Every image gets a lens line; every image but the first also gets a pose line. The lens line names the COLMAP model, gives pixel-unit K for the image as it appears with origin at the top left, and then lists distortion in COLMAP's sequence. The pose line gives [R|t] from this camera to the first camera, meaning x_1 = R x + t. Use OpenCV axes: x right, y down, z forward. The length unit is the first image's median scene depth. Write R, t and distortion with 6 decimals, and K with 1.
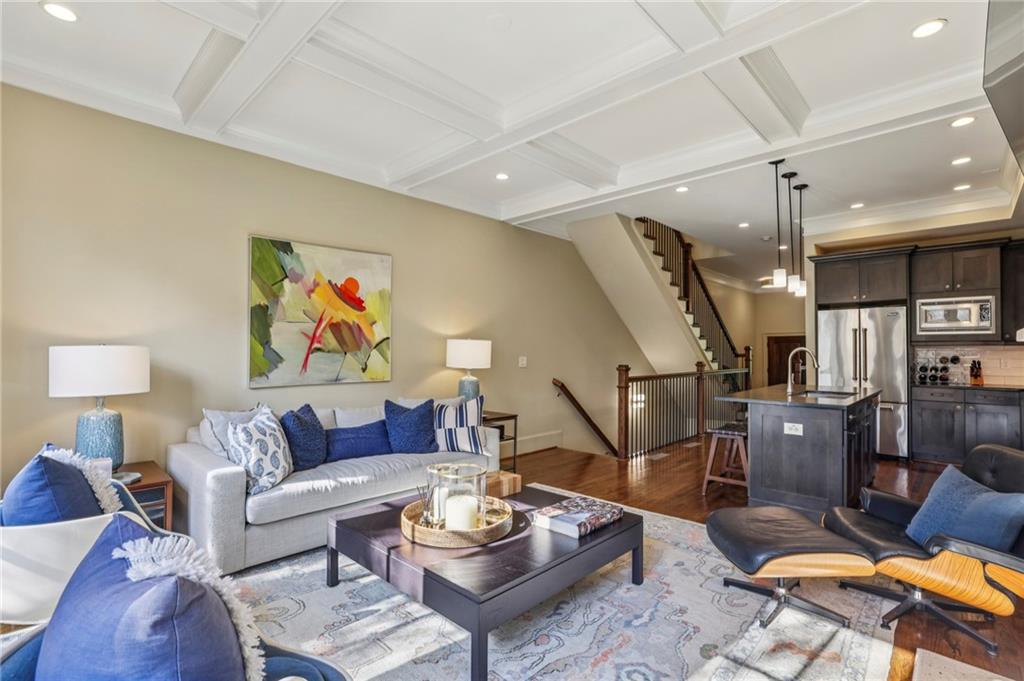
lens RADIAL K [[481.0, 0, 511.2], [0, 481.0, 338.6], [0, 0, 1]] dist [0.000331, 0.001012]
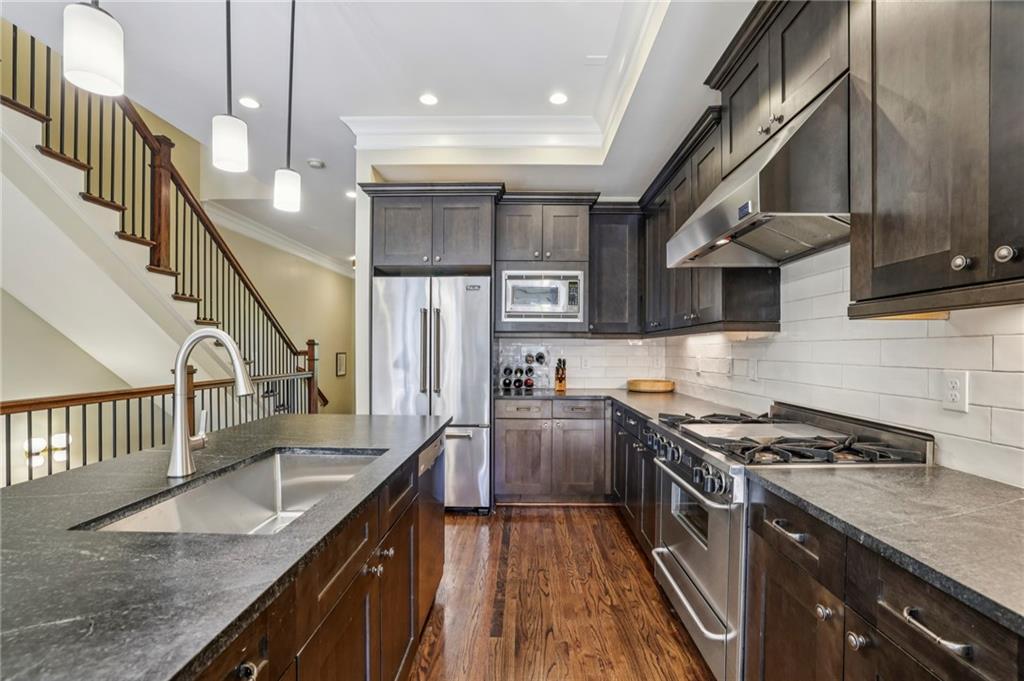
lens RADIAL K [[447.3, 0, 513.7], [0, 447.3, 346.8], [0, 0, 1]] dist [-0.018313, 0.003856]
pose [[0.736182, -0.006121, 0.676756, 0.426284], [-0.012703, 0.999658, 0.022860, 0.011895], [-0.676664, -0.025427, 0.735852, 0.521649]]
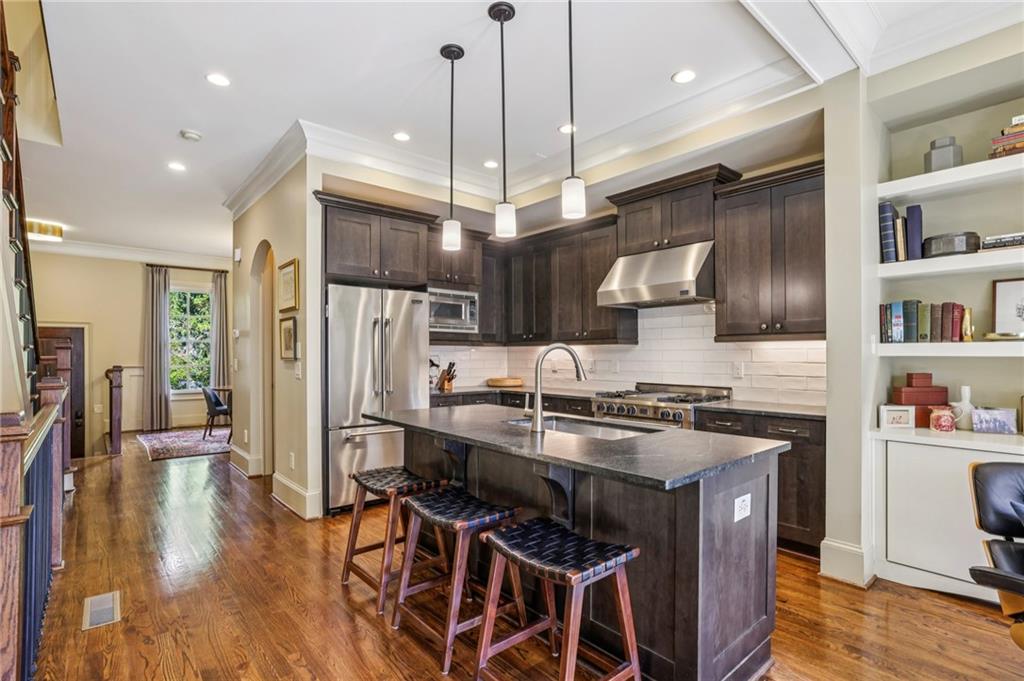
lens RADIAL K [[505.6, 0, 504.3], [0, 505.6, 342.8], [0, 0, 1]] dist [-0.002222, -0.000323]
pose [[0.106056, 0.010240, 0.994307, 0.043161], [-0.025628, 0.999643, -0.007561, 0.012959], [-0.994030, -0.024680, 0.106280, 0.770032]]
